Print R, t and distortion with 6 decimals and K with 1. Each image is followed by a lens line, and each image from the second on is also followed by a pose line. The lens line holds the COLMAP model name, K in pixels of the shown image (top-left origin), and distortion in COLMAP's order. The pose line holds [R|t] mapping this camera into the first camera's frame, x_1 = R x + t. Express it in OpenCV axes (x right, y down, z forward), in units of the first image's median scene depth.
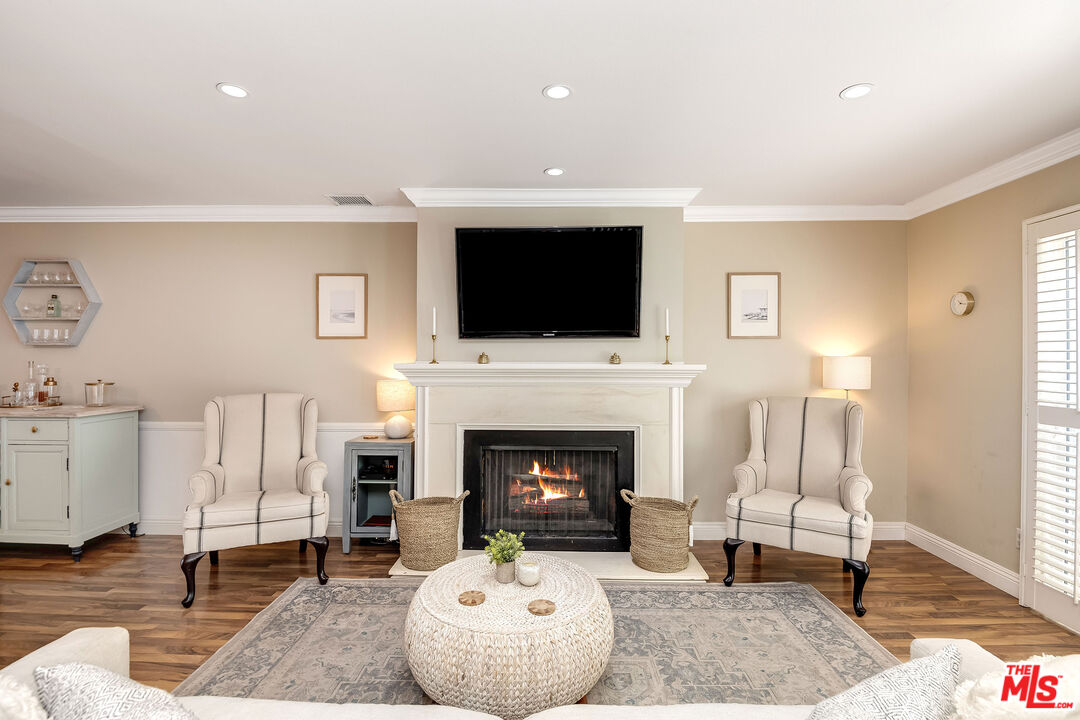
lens RADIAL K [[519.0, 0, 545.4], [0, 519.0, 355.1], [0, 0, 1]] dist [-0.011169, -0.001125]
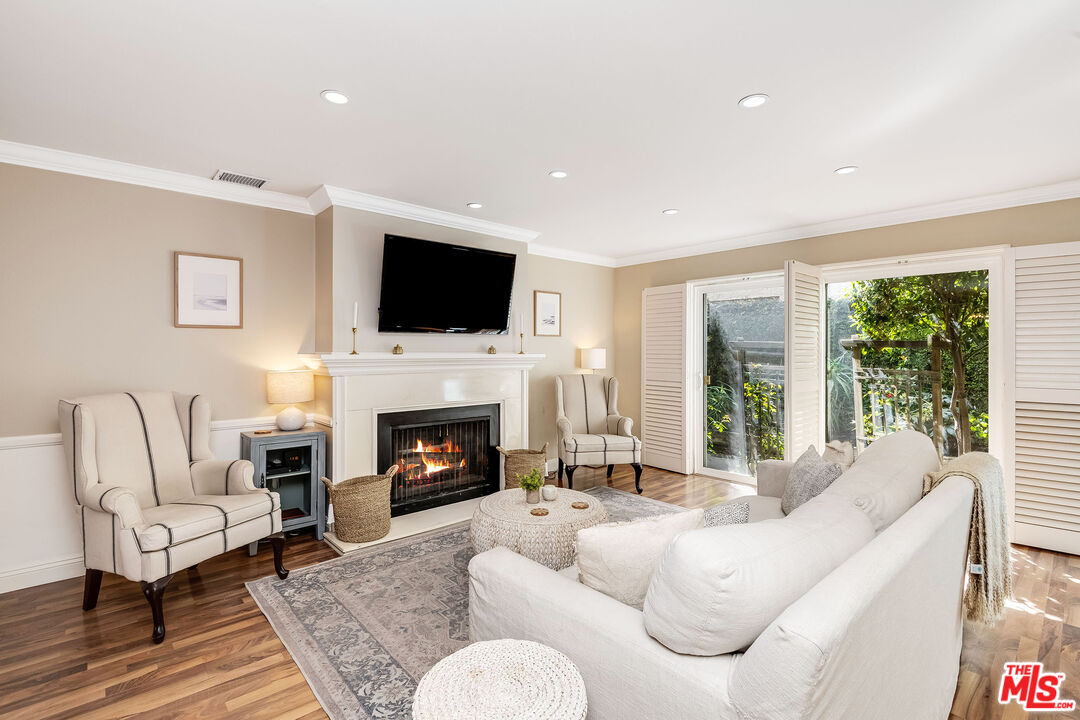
lens RADIAL K [[489.8, 0, 540.1], [0, 489.8, 352.3], [0, 0, 1]] dist [-0.000419, -0.000182]
pose [[0.736717, -0.002922, 0.676195, -0.614659], [-0.004141, 0.999952, 0.008834, 0.001120], [-0.676188, -0.009308, 0.736670, -0.012474]]
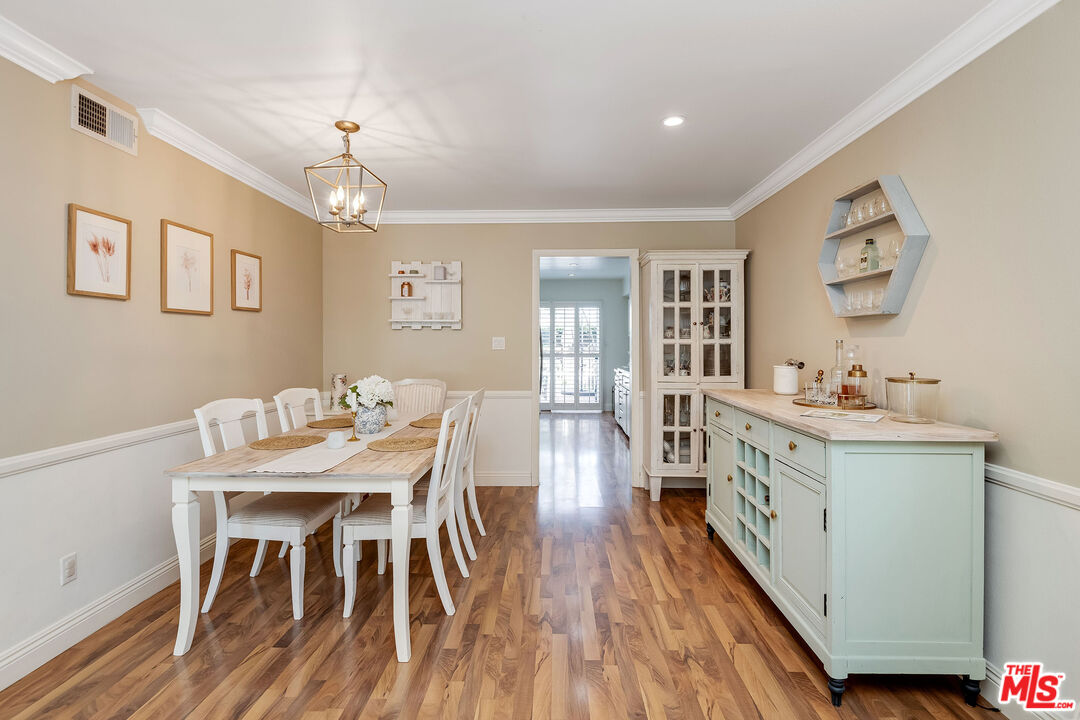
lens RADIAL K [[489.4, 0, 536.3], [0, 489.4, 343.4], [0, 0, 1]] dist [-0.000814, -0.000129]
pose [[-0.026415, -0.001569, -0.999650, -0.364767], [0.001517, 0.999998, -0.001610, 0.018484], [0.999650, -0.001559, -0.026413, 0.667780]]
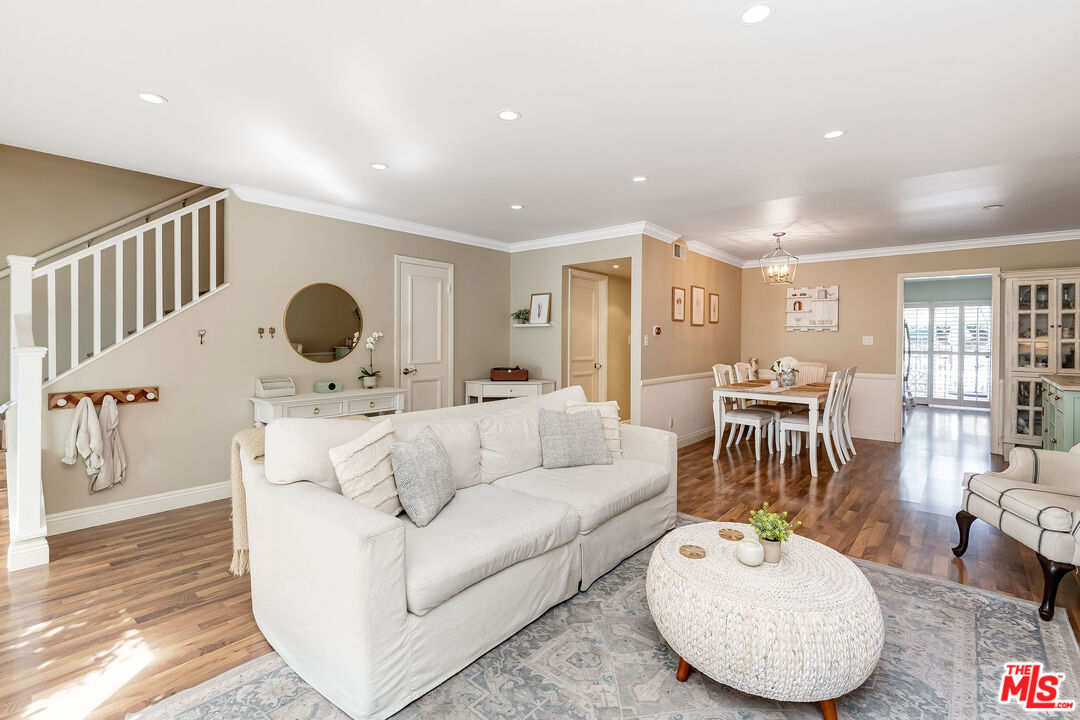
lens RADIAL K [[479.5, 0, 540.1], [0, 479.5, 340.9], [0, 0, 1]] dist [0.002957, -0.009416]
pose [[-0.652713, -0.003184, -0.757599, 0.537998], [-0.008256, 0.999962, 0.002910, 0.022462], [0.757560, 0.008154, -0.652714, 0.779567]]
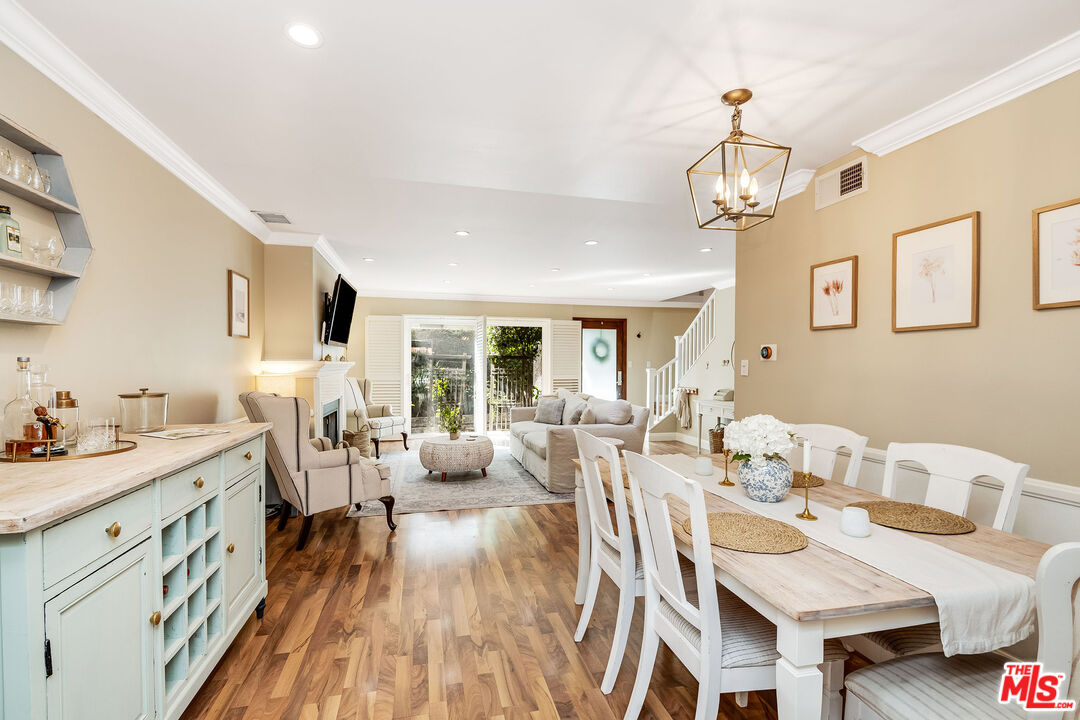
lens RADIAL K [[484.7, 0, 541.2], [0, 484.7, 365.5], [0, 0, 1]] dist [-0.001872, -0.000542]
pose [[-0.253606, -0.008887, 0.967267, -1.662863], [-0.006866, 0.999949, 0.007387, 0.014048], [-0.967283, -0.004768, -0.253654, 0.748035]]
